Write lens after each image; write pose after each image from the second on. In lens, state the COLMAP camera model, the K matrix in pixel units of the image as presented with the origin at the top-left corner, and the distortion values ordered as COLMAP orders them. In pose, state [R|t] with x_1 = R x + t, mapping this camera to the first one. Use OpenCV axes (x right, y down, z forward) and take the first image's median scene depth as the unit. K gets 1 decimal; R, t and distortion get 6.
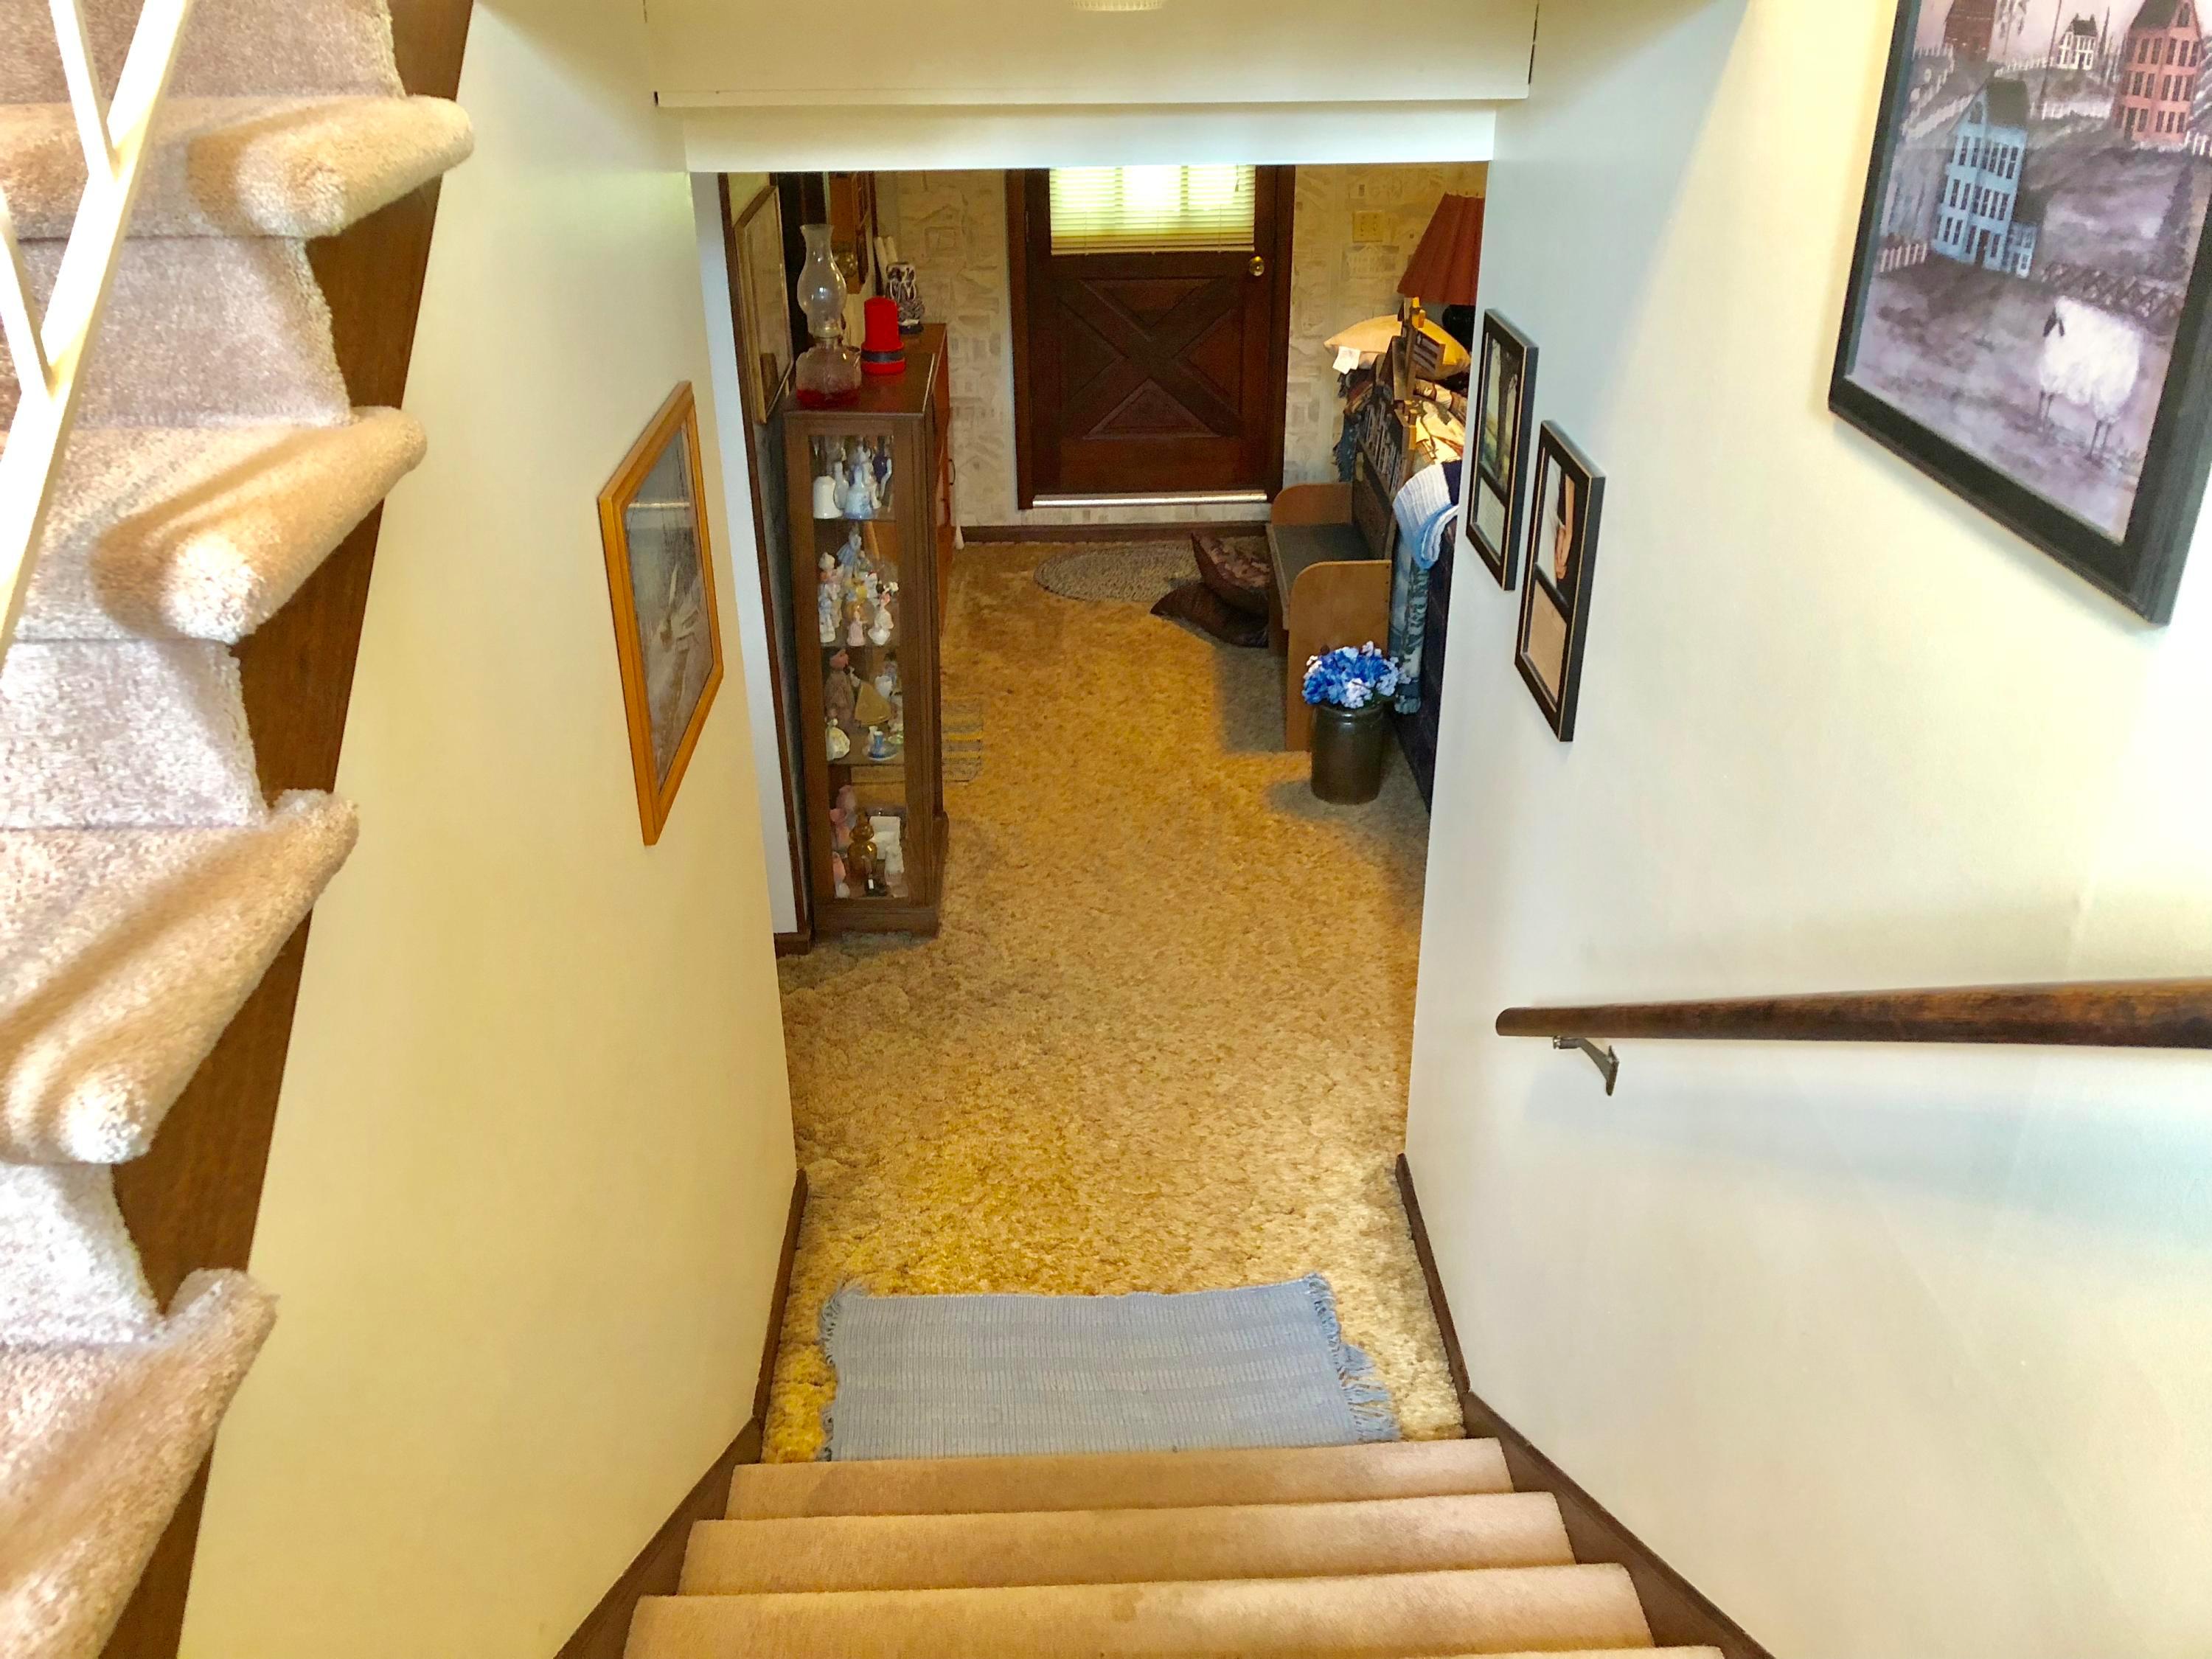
lens RADIAL K [[1800.4, 0, 1106.0], [0, 1800.4, 829.5], [0, 0, 1]] dist [0.008674, -0.001726]
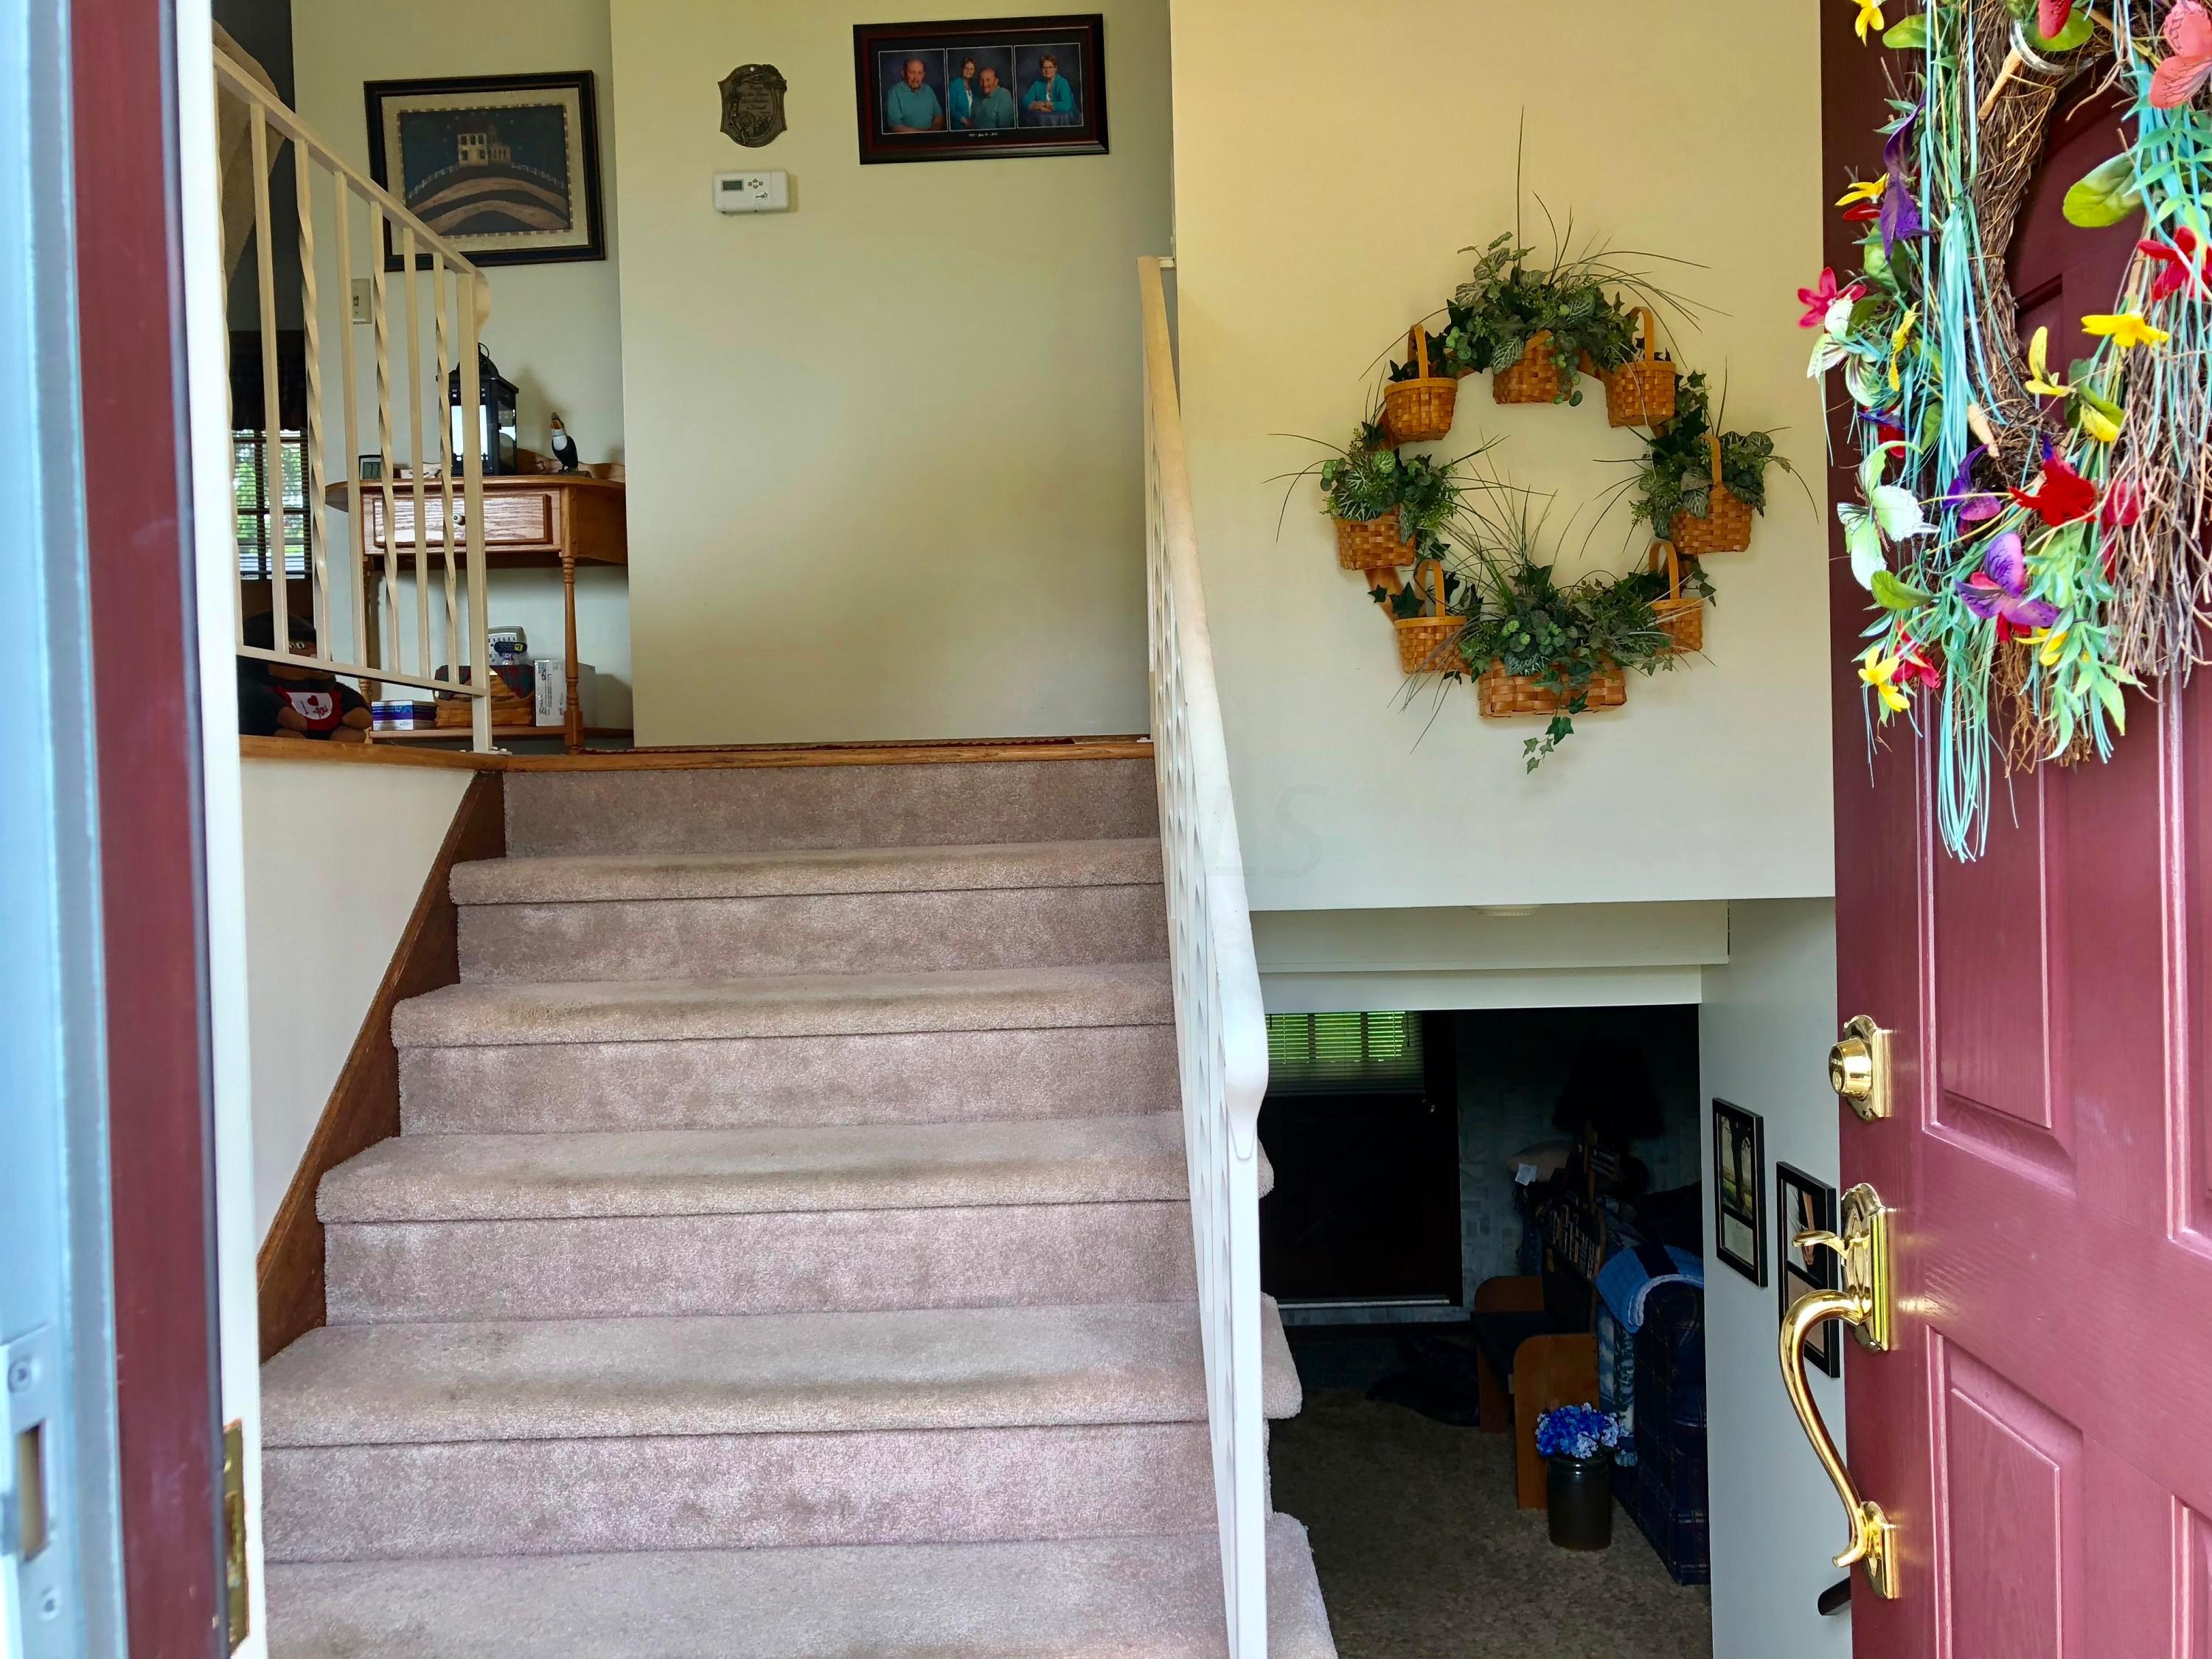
lens RADIAL K [[1800.4, 0, 1106.0], [0, 1800.4, 829.5], [0, 0, 1]] dist [0.008674, -0.001726]
pose [[0.999335, -0.019367, -0.030903, -0.123677], [0.003157, 0.890111, -0.455733, 0.098358], [0.036333, 0.455332, 0.889580, -0.225412]]
